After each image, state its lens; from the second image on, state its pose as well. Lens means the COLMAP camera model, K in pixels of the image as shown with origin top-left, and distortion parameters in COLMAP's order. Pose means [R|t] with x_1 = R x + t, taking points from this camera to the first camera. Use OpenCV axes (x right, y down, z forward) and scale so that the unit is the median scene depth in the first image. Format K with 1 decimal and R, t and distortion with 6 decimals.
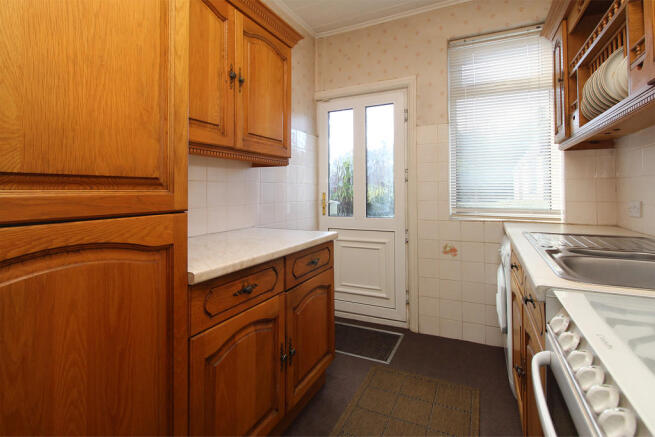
lens RADIAL K [[314.3, 0, 328.9], [0, 314.3, 199.9], [0, 0, 1]] dist [-0.001183, -0.000450]
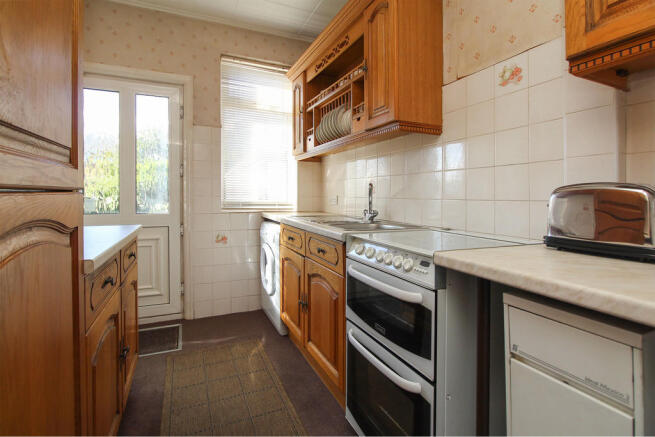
lens RADIAL K [[315.5, 0, 327.5], [0, 315.5, 218.5], [0, 0, 1]] dist [-0.003895, -0.000604]
pose [[0.631136, -0.046136, 0.774299, -0.269974], [0.009566, 0.998617, 0.051705, 0.030110], [-0.775613, -0.025226, 0.630704, -0.031853]]
